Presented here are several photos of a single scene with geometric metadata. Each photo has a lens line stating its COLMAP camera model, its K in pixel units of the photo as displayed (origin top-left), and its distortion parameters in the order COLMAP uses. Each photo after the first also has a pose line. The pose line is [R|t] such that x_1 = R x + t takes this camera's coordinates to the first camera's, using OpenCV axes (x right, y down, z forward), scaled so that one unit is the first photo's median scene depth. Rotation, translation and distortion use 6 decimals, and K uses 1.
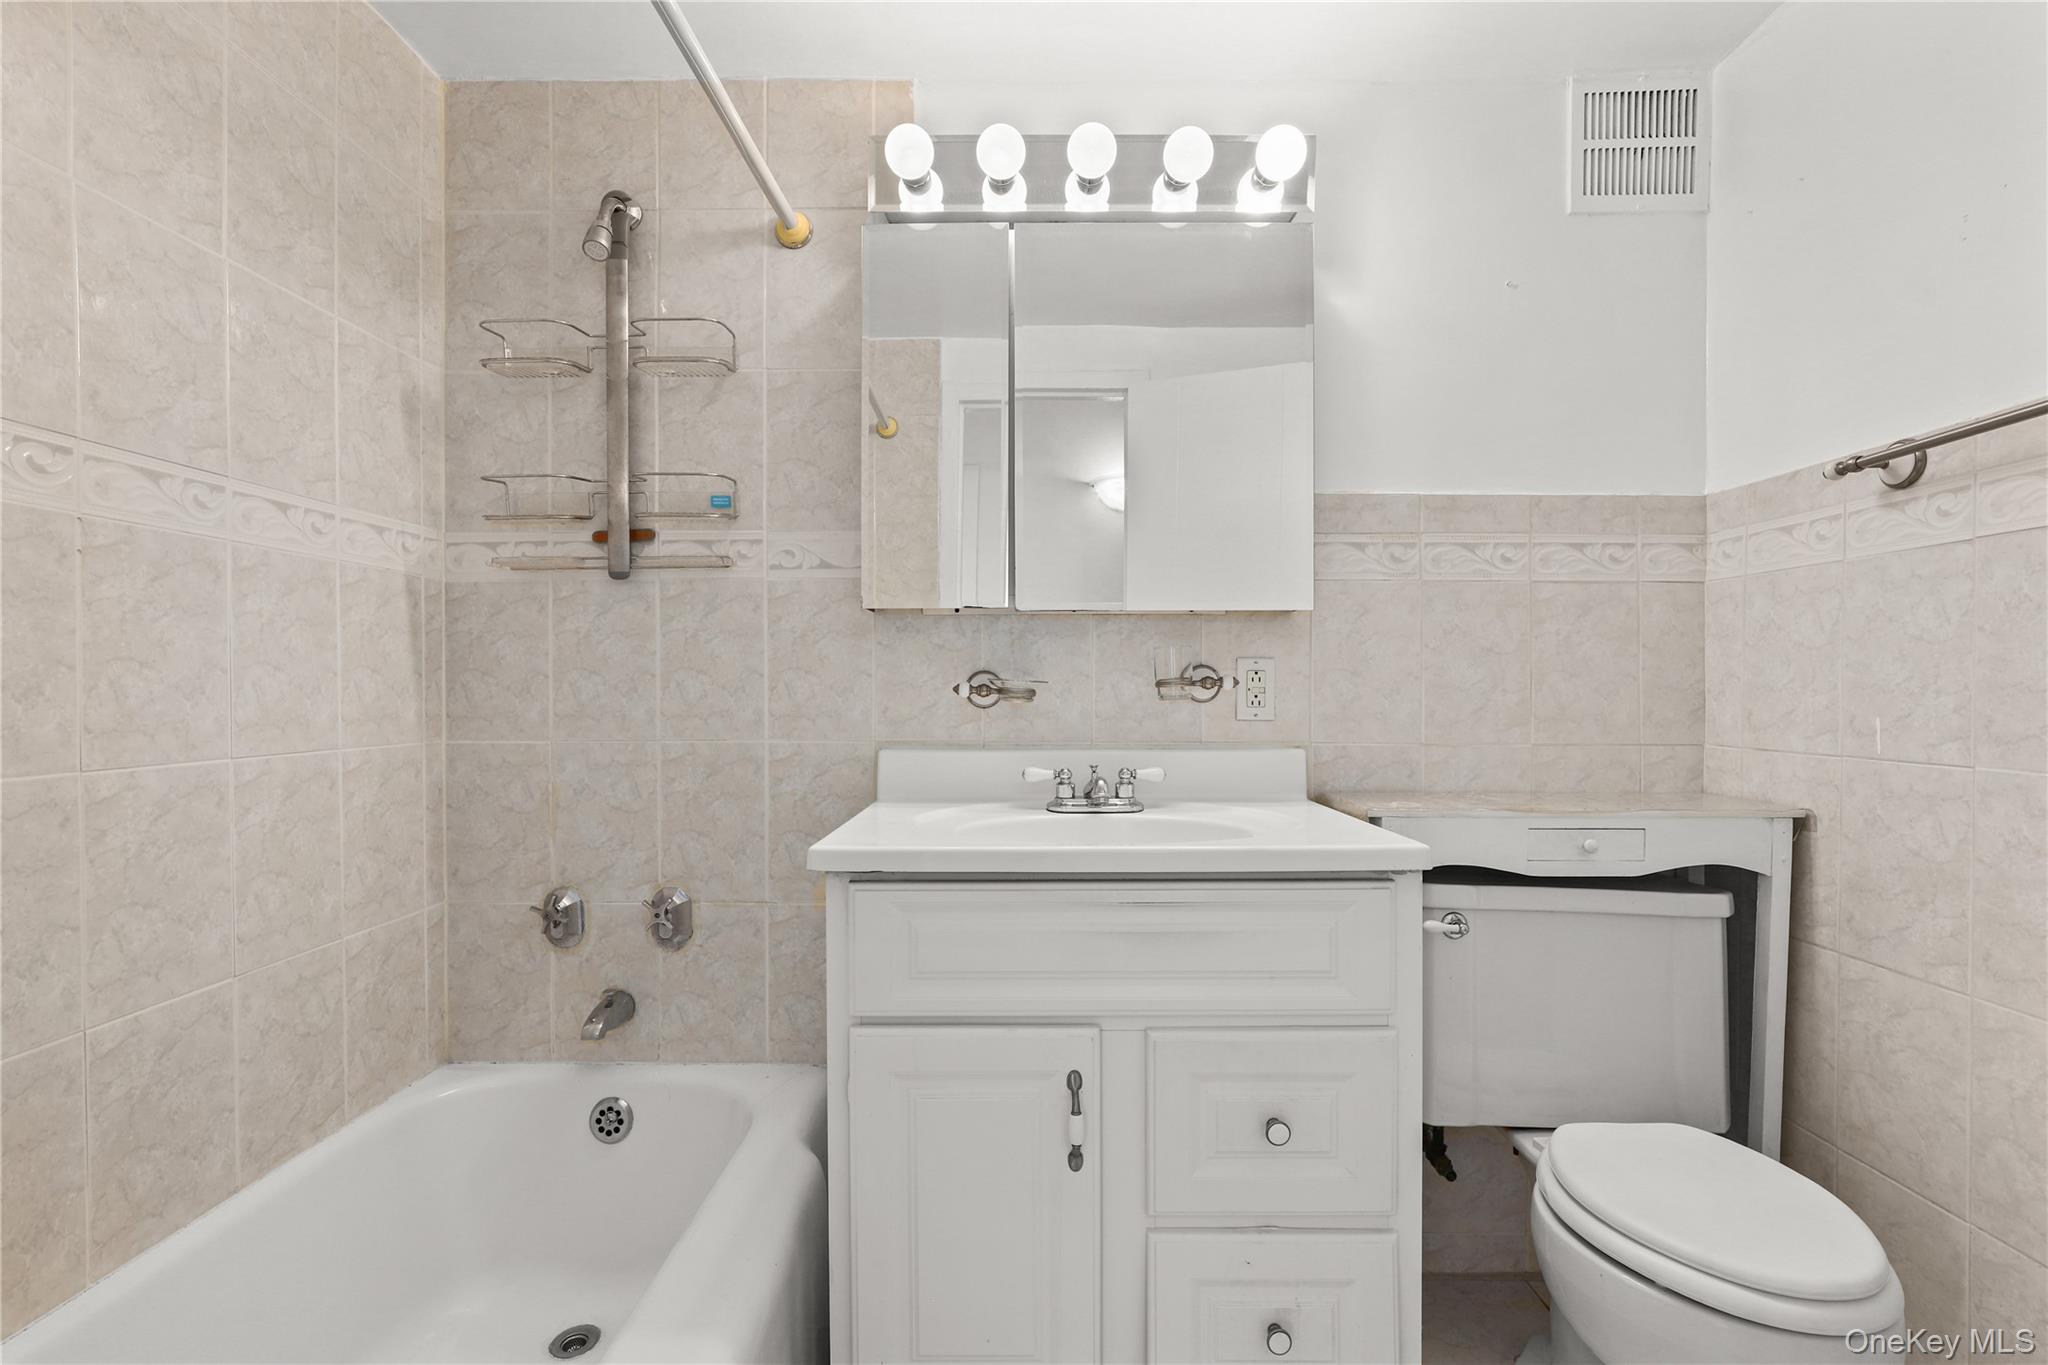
lens RADIAL K [[945.6, 0, 1019.8], [0, 945.6, 697.4], [0, 0, 1]] dist [-0.016047, 0.005945]
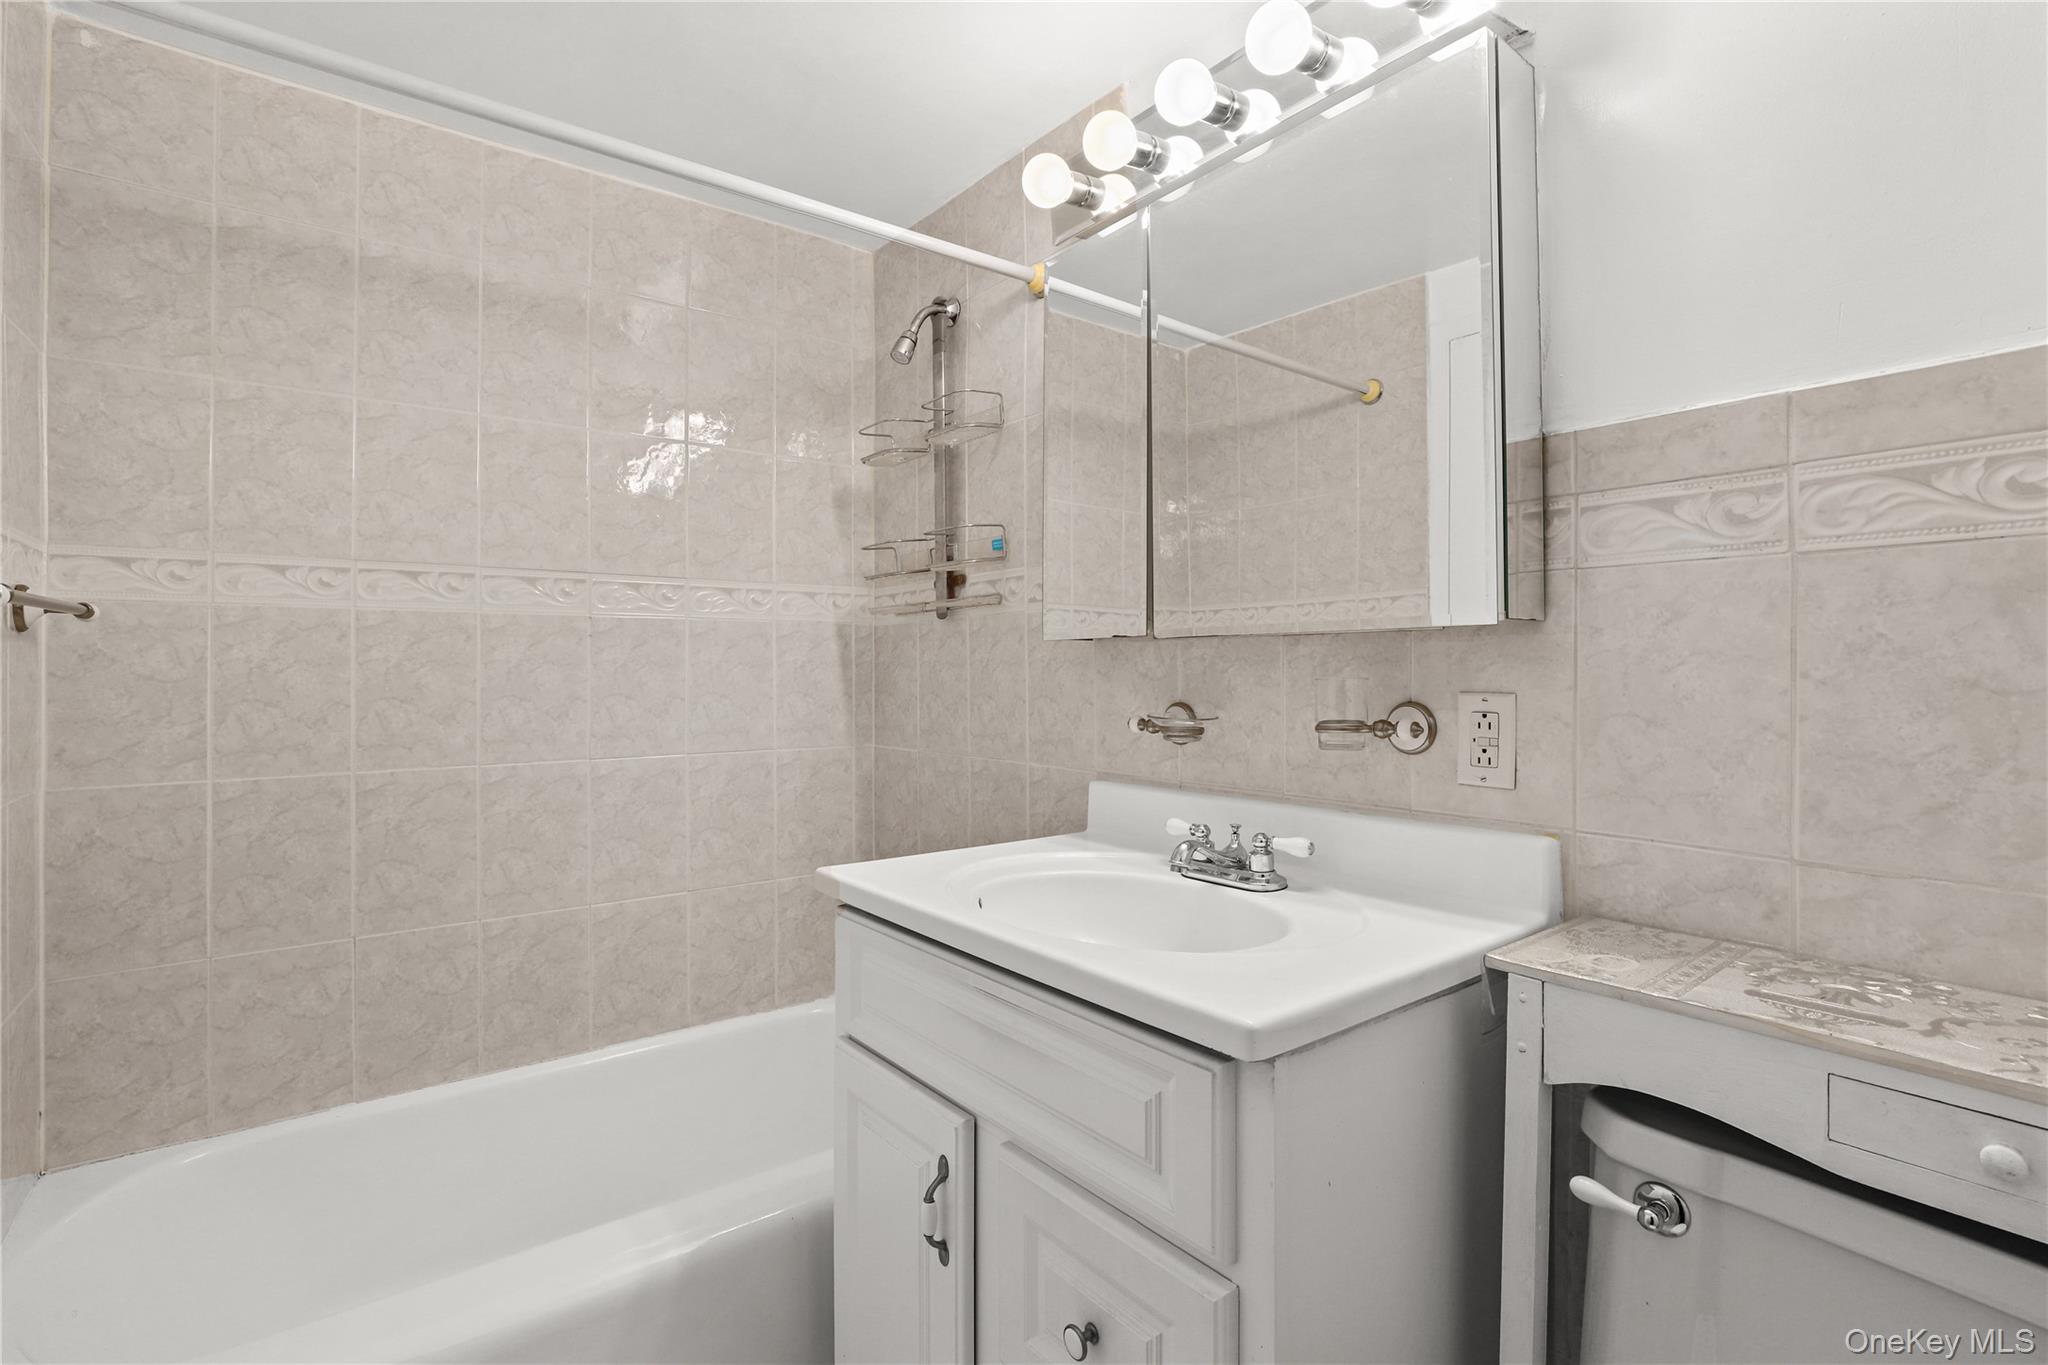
lens RADIAL K [[945.6, 0, 1012.1], [0, 945.6, 668.7], [0, 0, 1]] dist [-0.016047, 0.005945]
pose [[0.619165, -0.003840, -0.785252, 0.573761], [-0.006808, 0.999924, -0.010258, -0.050567], [0.785232, 0.011698, 0.619092, 0.329423]]
